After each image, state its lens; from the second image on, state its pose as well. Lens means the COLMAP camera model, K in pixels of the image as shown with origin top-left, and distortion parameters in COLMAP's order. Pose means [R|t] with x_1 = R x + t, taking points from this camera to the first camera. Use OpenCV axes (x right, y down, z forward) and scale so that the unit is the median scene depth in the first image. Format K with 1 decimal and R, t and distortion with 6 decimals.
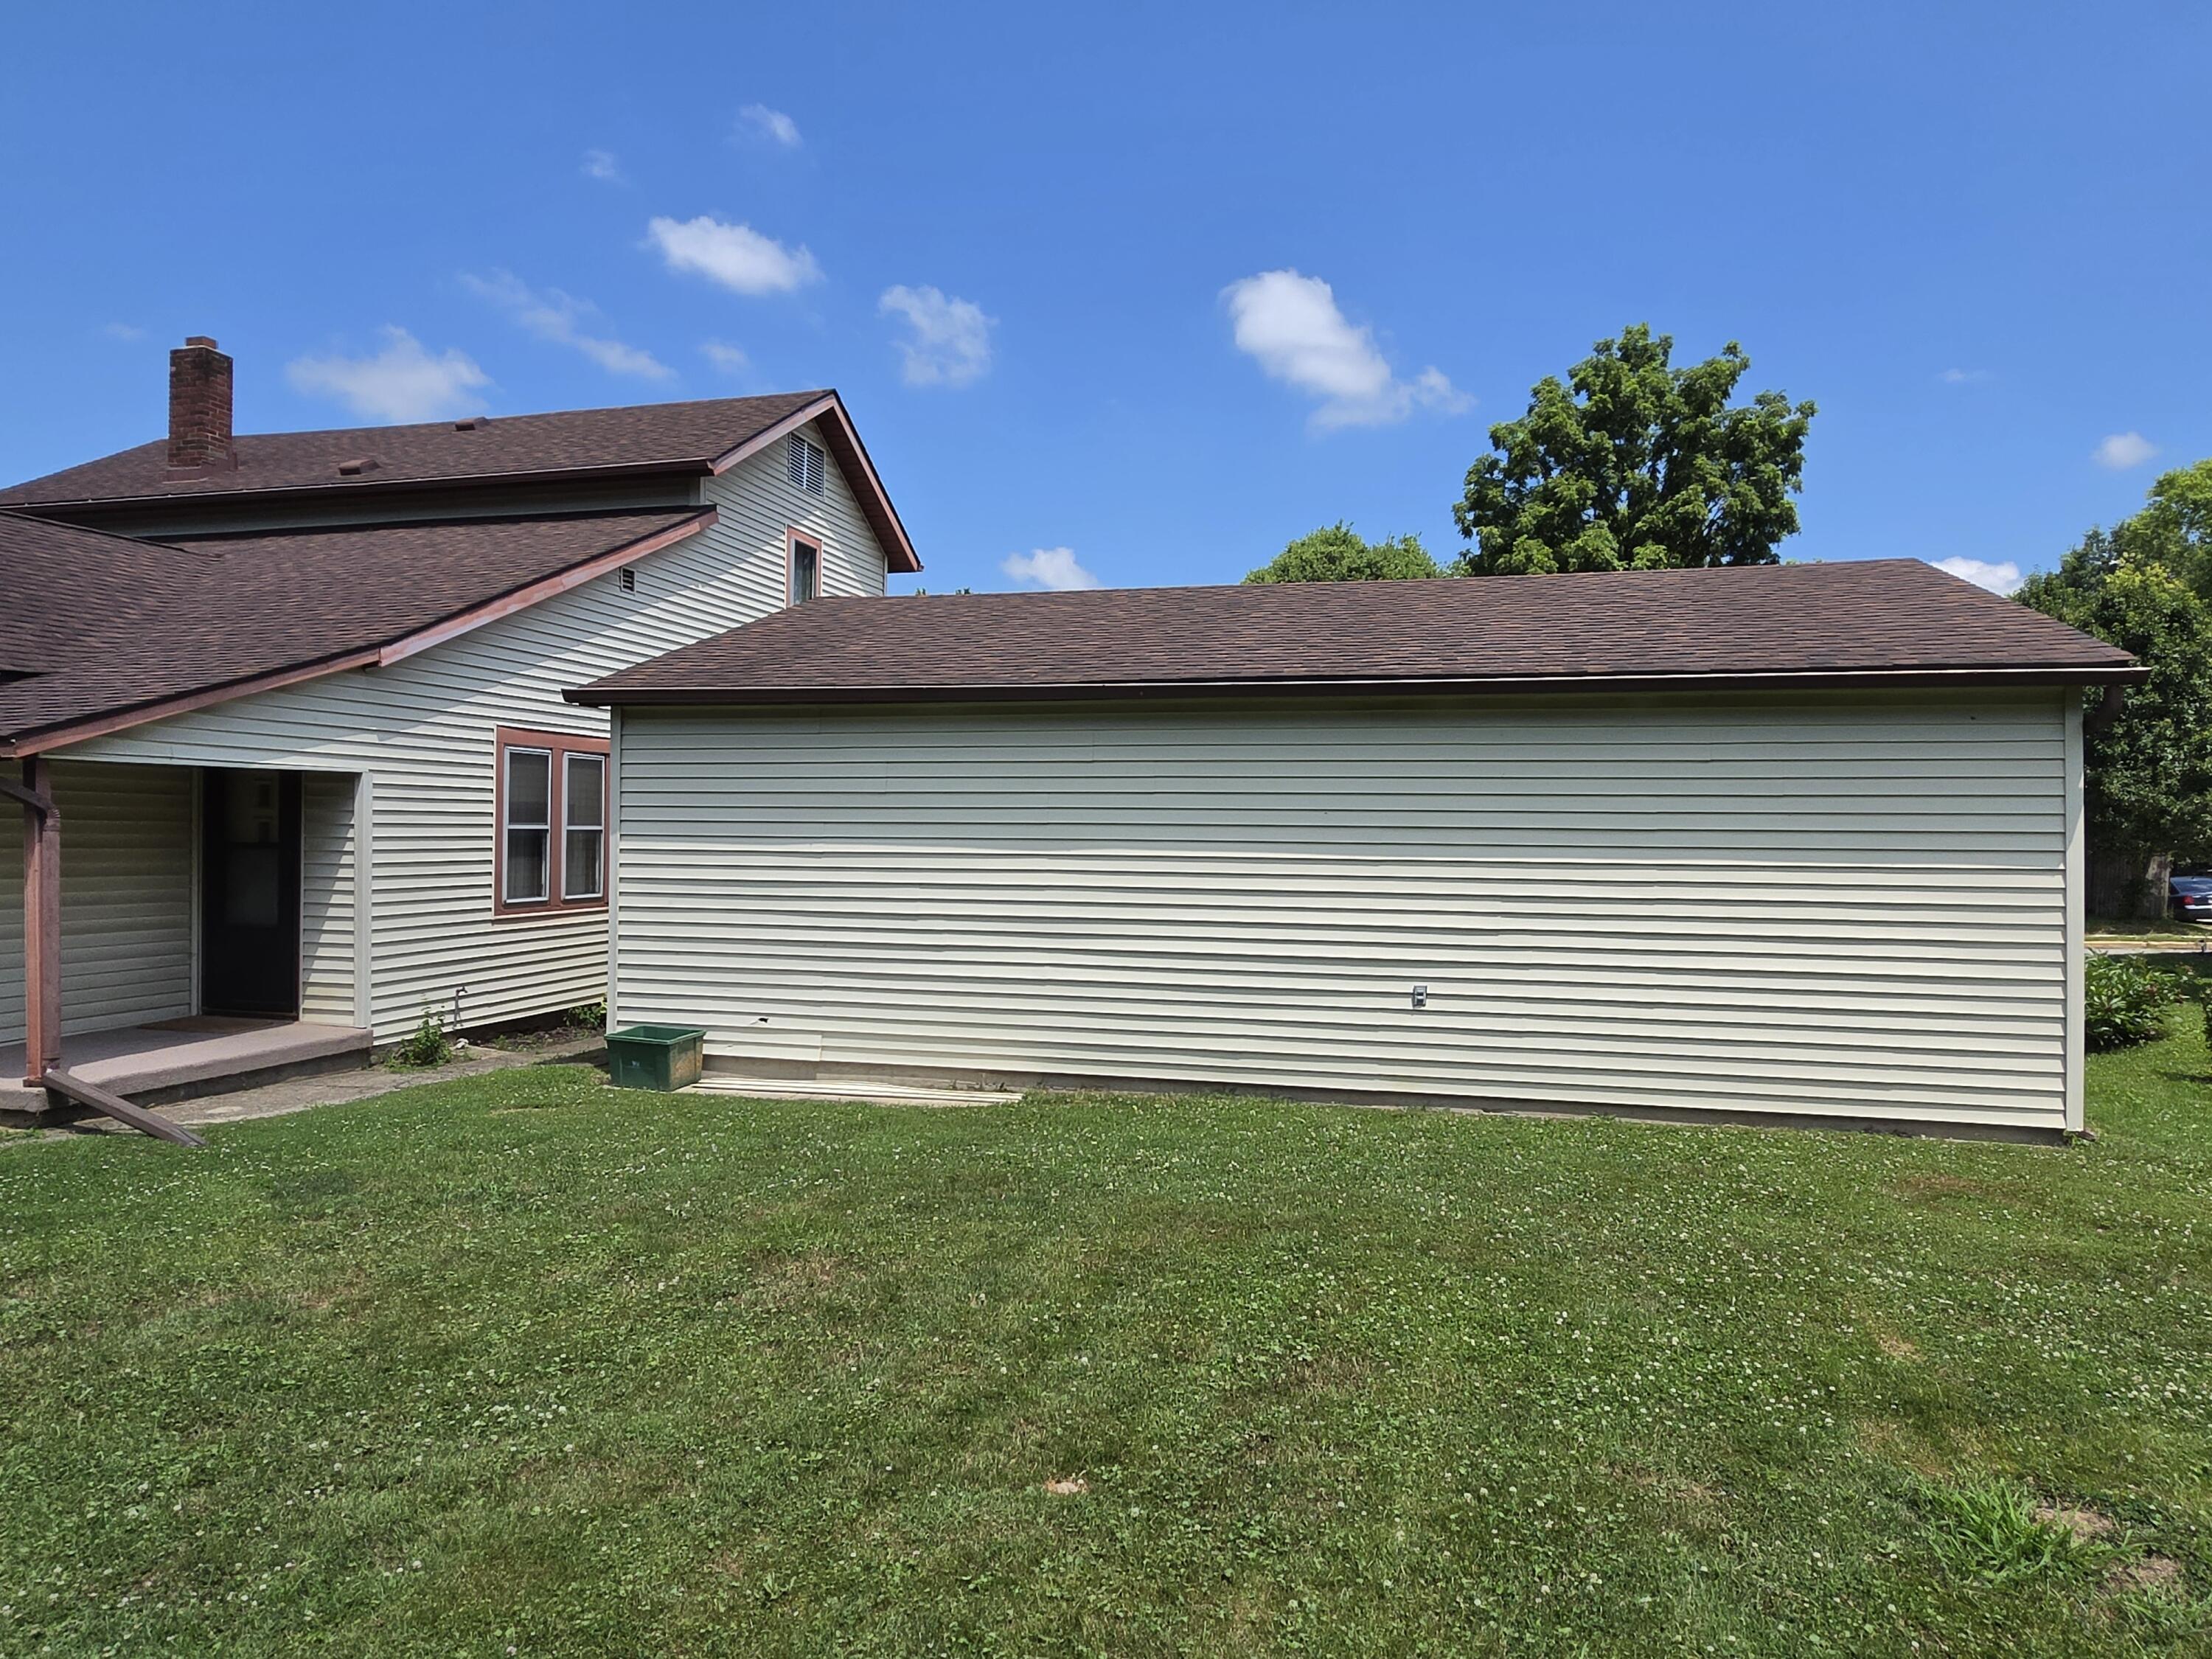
lens RADIAL K [[1427.8, 0, 1106.0], [0, 1427.8, 829.5], [0, 0, 1]] dist [0.008321, -0.004990]
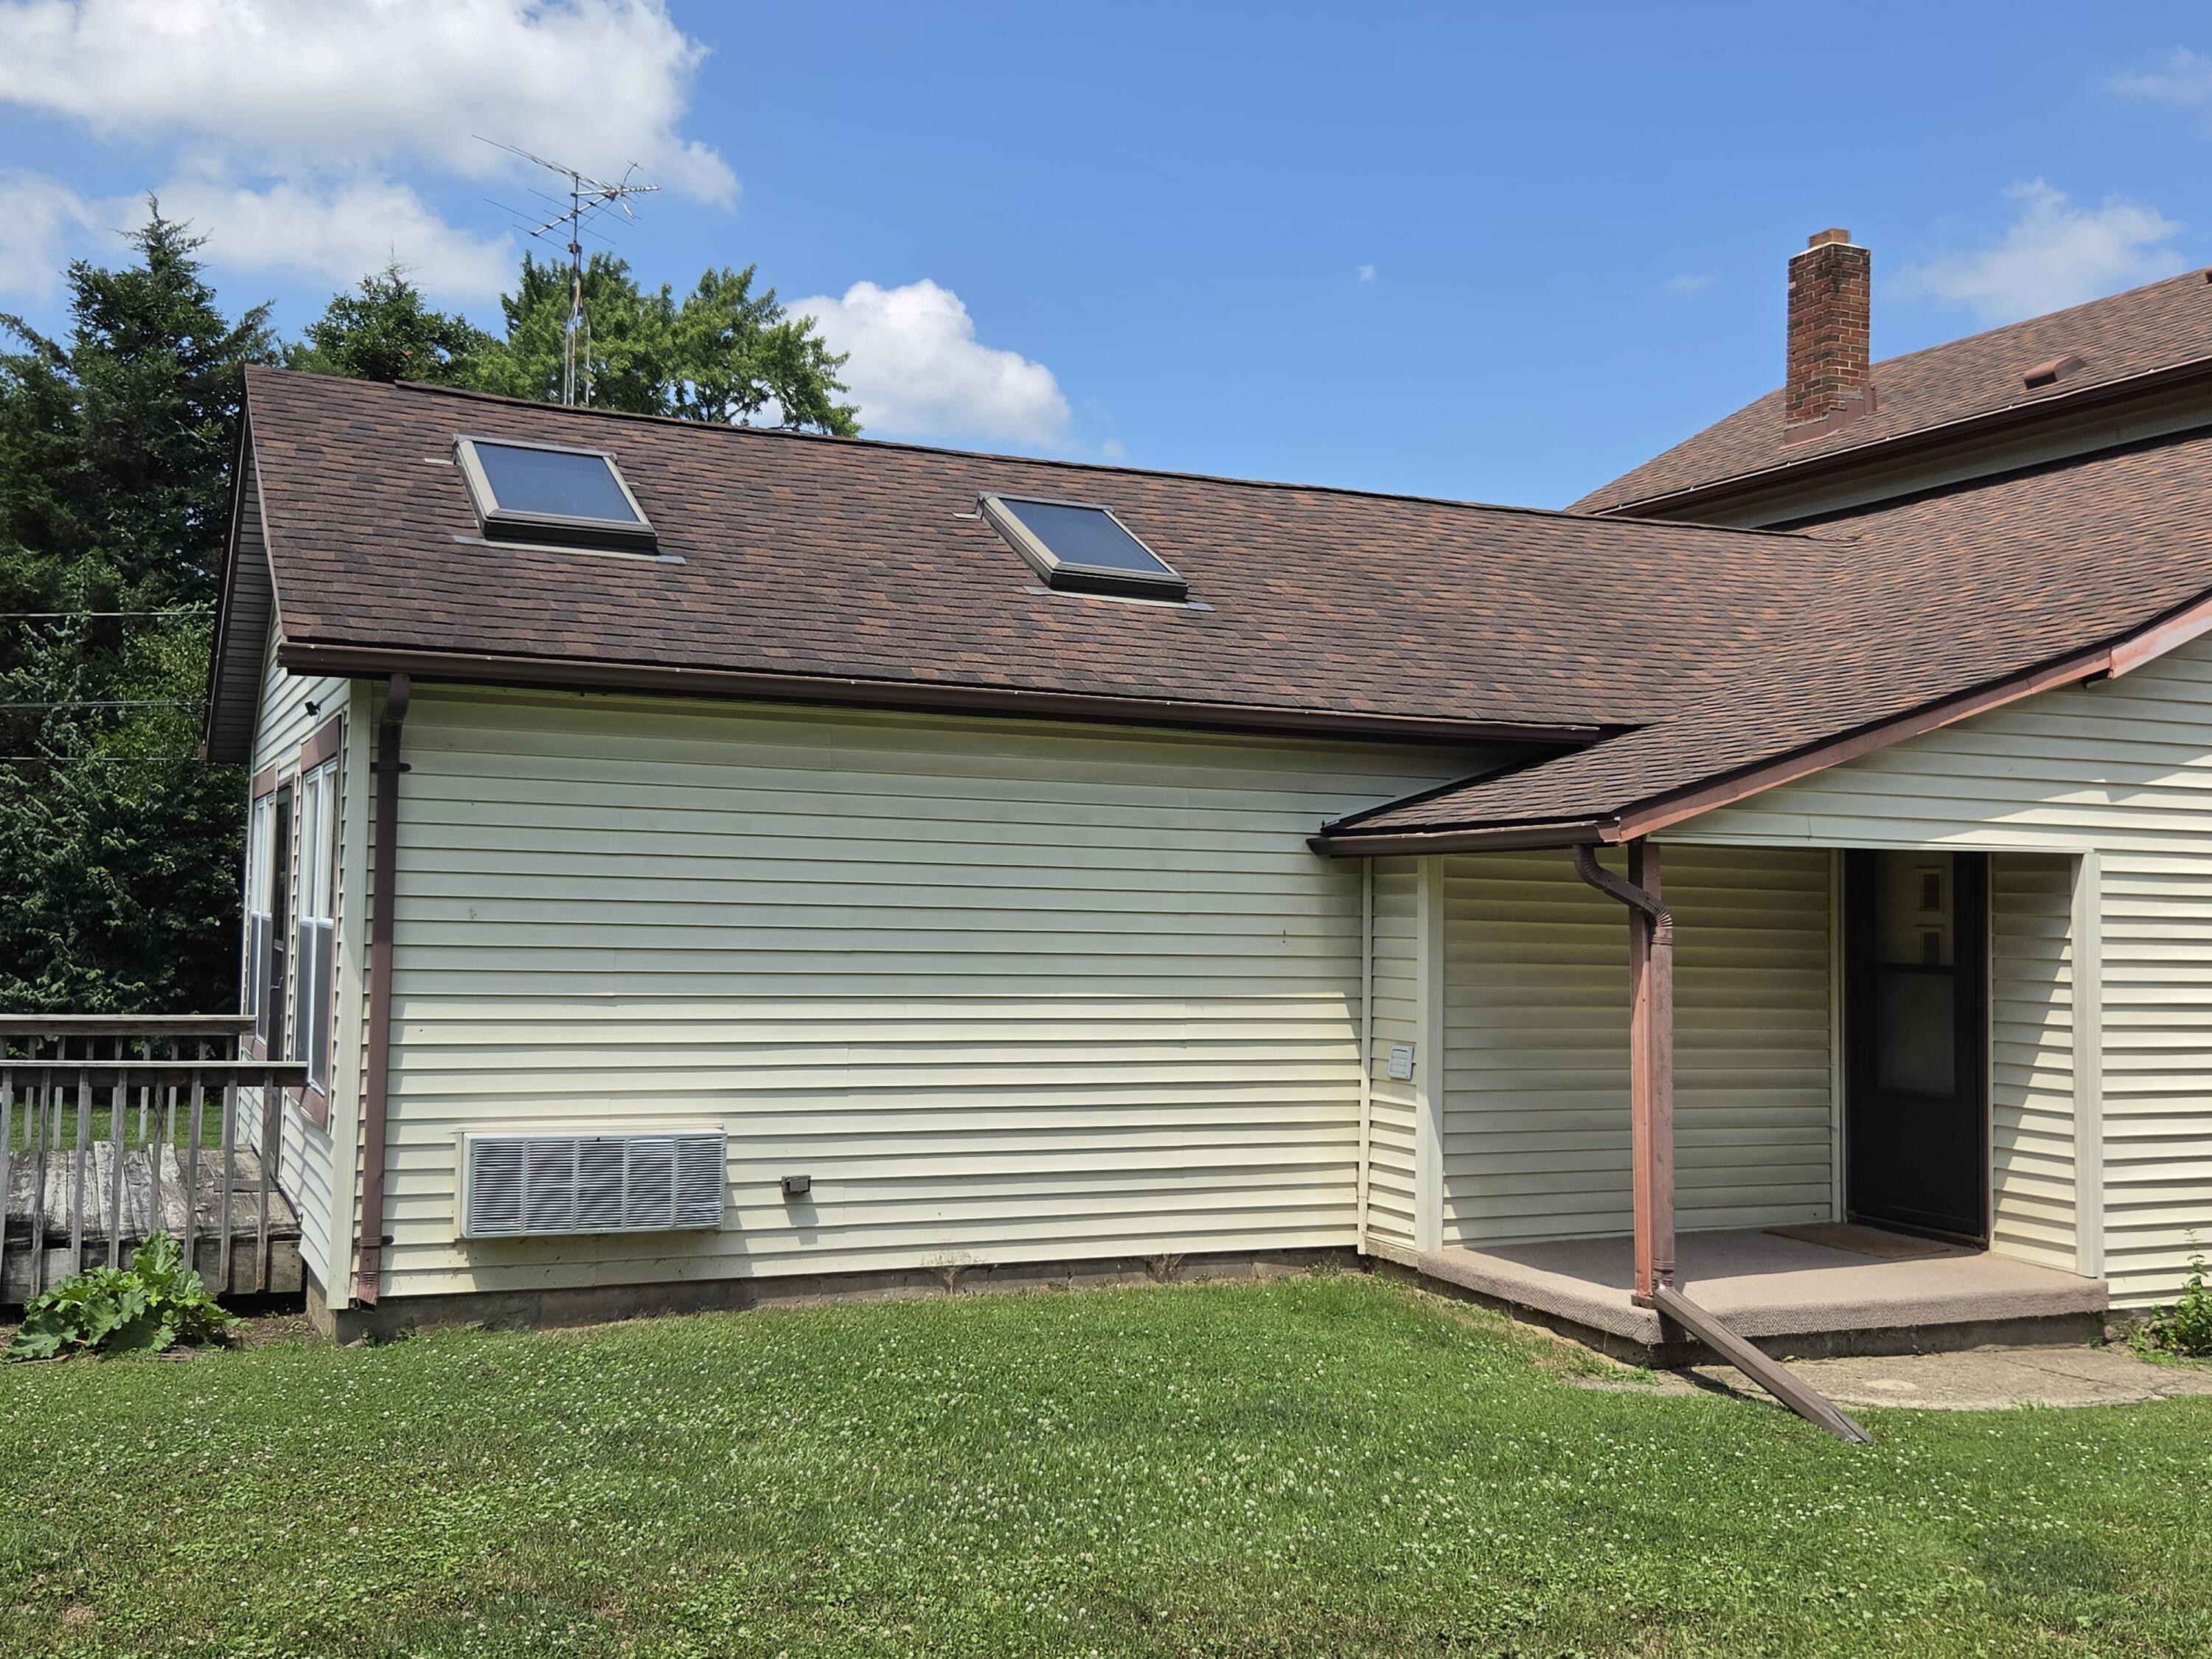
lens RADIAL K [[2164.6, 0, 1106.0], [0, 2164.6, 829.5], [0, 0, 1]] dist [-0.001657, -0.014421]
pose [[0.644047, -0.026242, -0.764536, -0.083255], [-0.009358, 0.999066, -0.042175, -0.007270], [0.764929, 0.034318, 0.643200, 0.087645]]
